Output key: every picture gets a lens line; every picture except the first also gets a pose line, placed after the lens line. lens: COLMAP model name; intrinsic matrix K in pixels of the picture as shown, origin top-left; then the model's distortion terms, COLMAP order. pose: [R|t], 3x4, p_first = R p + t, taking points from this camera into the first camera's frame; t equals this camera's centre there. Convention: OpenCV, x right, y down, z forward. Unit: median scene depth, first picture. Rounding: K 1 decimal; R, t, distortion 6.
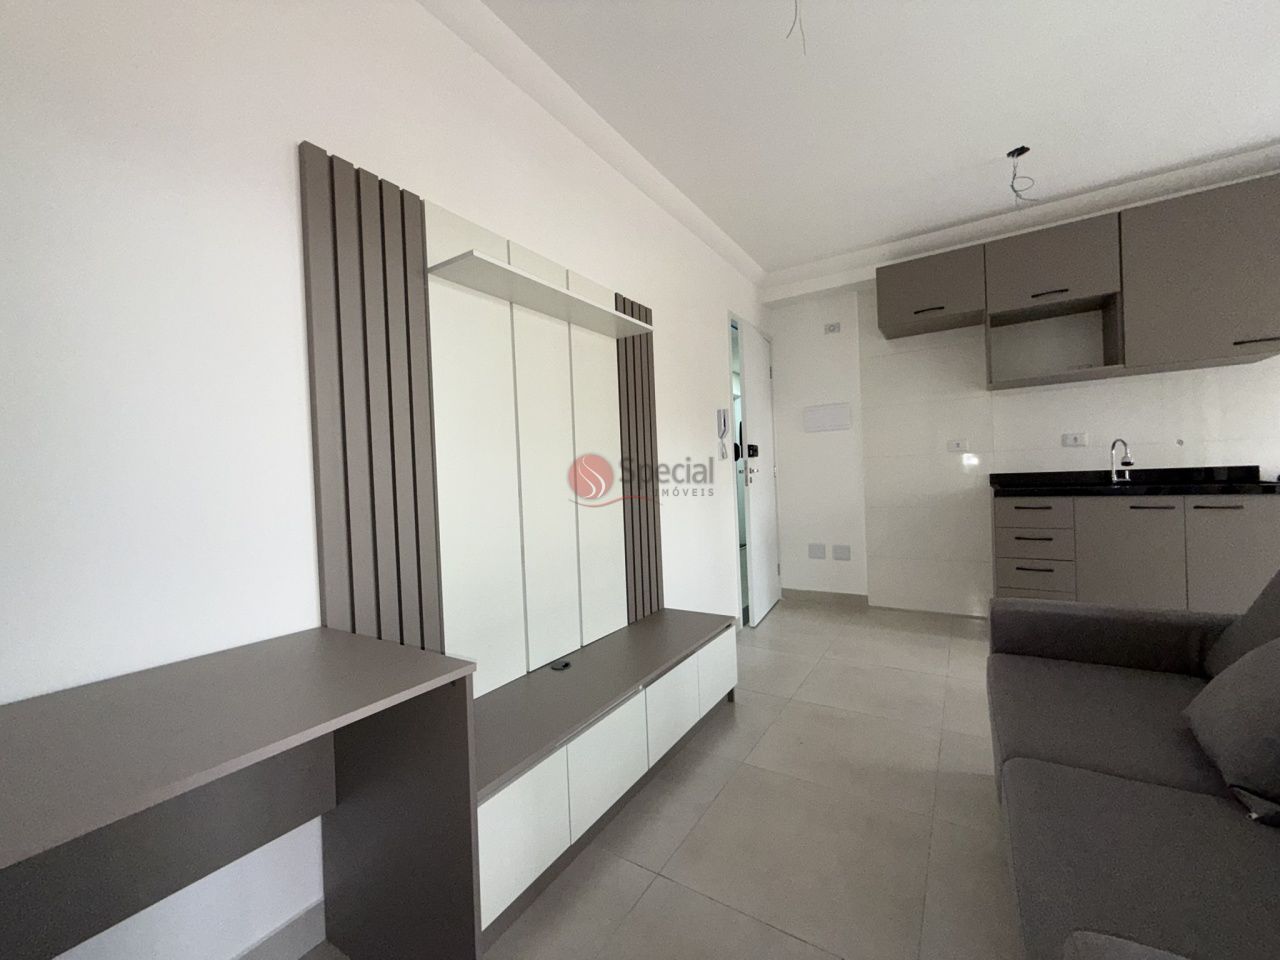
lens RADIAL K [[510.0, 0, 640.0], [0, 510.0, 480.0], [0, 0, 1]] dist [-0.001716, 0.000268]
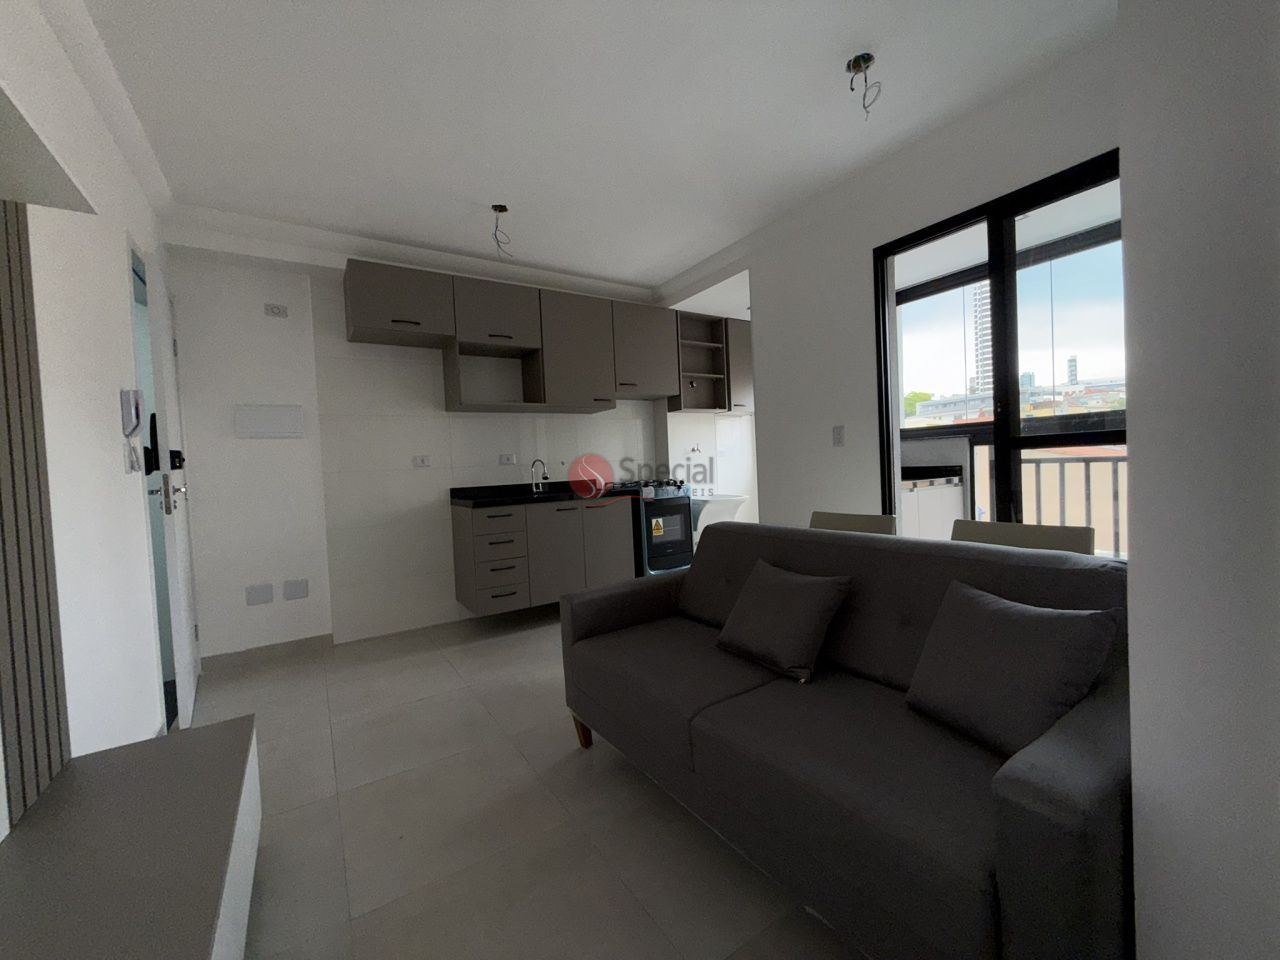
lens RADIAL K [[510.0, 0, 640.0], [0, 510.0, 480.0], [0, 0, 1]] dist [-0.001716, 0.000268]
pose [[0.414500, -0.004033, 0.910040, -0.133817], [0.038183, 0.999187, -0.012963, -0.000132], [-0.909248, 0.040121, 0.414317, 0.188601]]
